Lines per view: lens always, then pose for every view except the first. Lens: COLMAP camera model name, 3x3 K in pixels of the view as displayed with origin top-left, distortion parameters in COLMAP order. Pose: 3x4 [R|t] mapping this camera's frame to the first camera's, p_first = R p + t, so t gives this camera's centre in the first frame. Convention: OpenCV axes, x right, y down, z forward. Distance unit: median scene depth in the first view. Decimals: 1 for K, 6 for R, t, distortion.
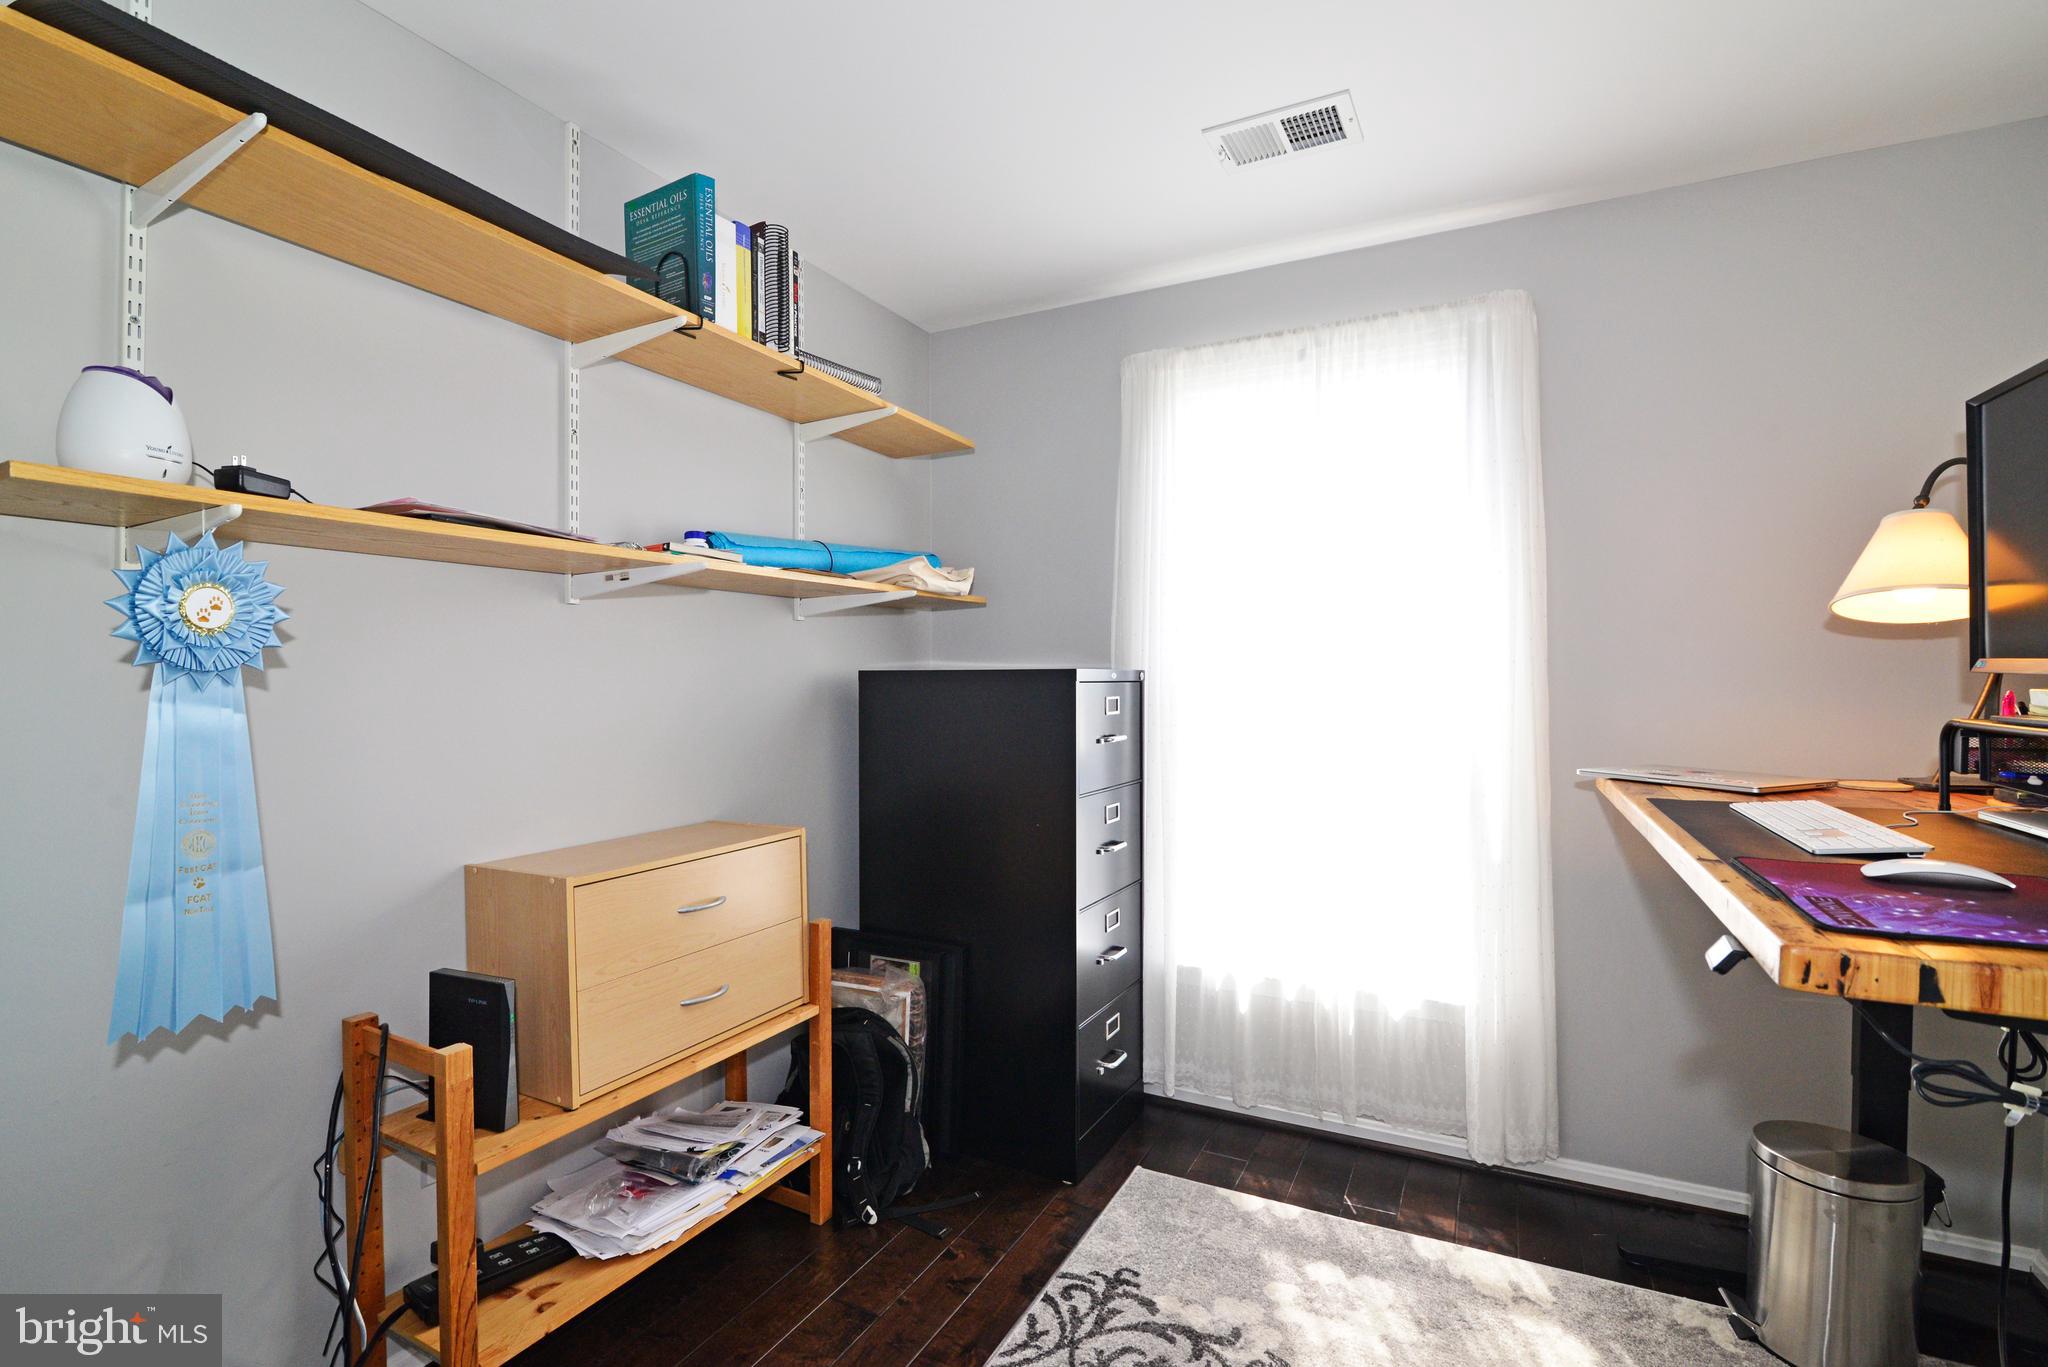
lens RADIAL K [[930.0, 0, 1008.2], [0, 930.0, 688.3], [0, 0, 1]] dist [-0.017622, 0.001109]
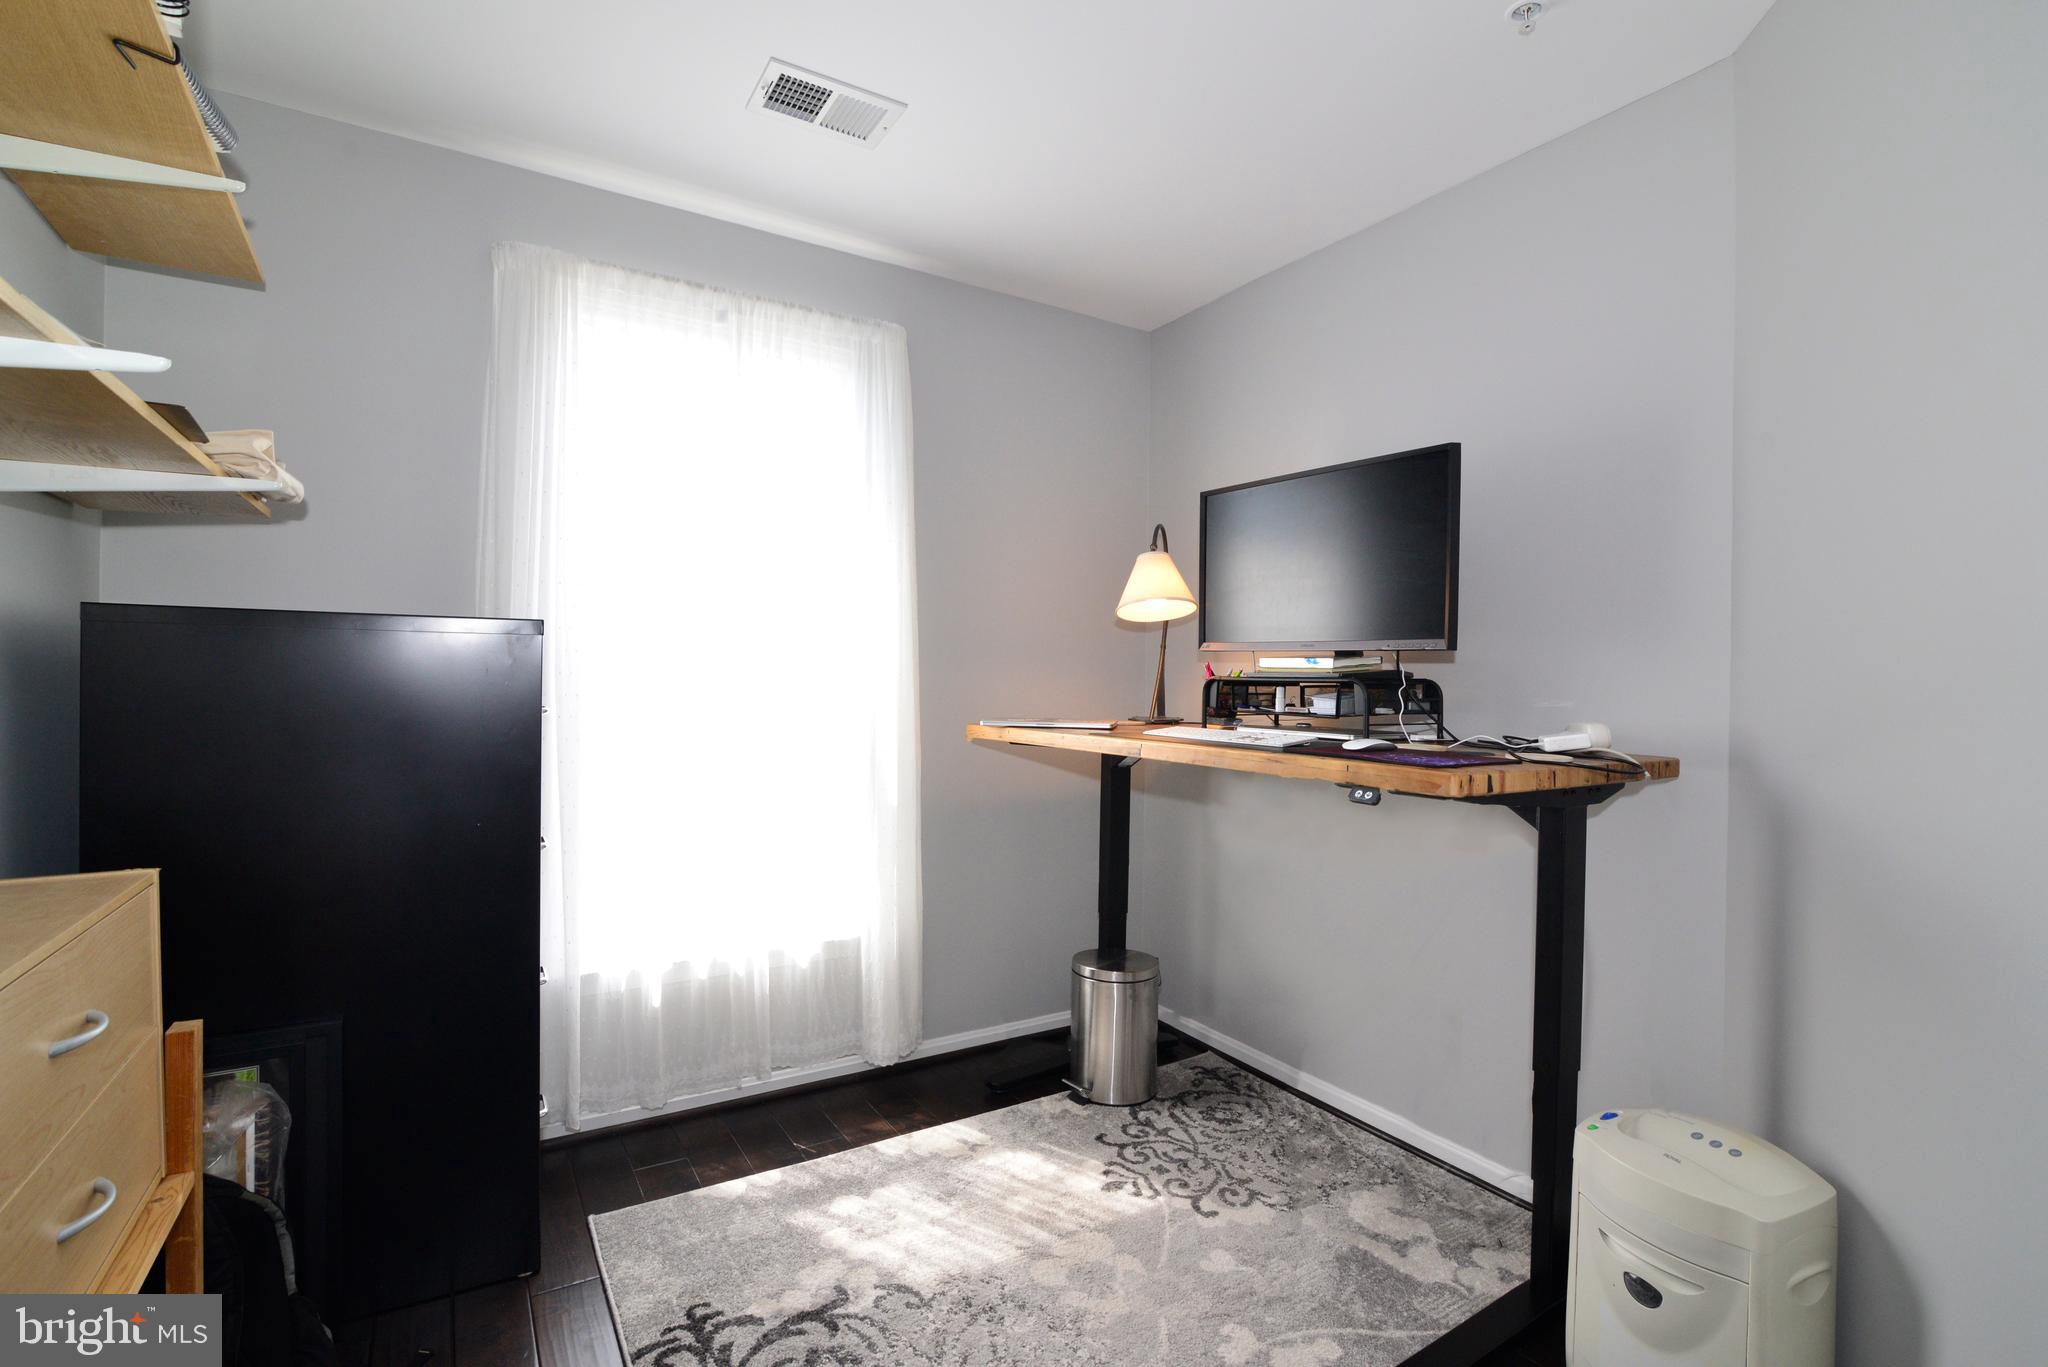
lens RADIAL K [[930.0, 0, 1008.2], [0, 930.0, 688.3], [0, 0, 1]] dist [-0.017622, 0.001109]
pose [[0.520699, 0.003104, 0.853735, -0.428098], [-0.006645, 0.999978, 0.000418, 0.037368], [-0.853715, -0.005890, 0.520708, 0.271534]]
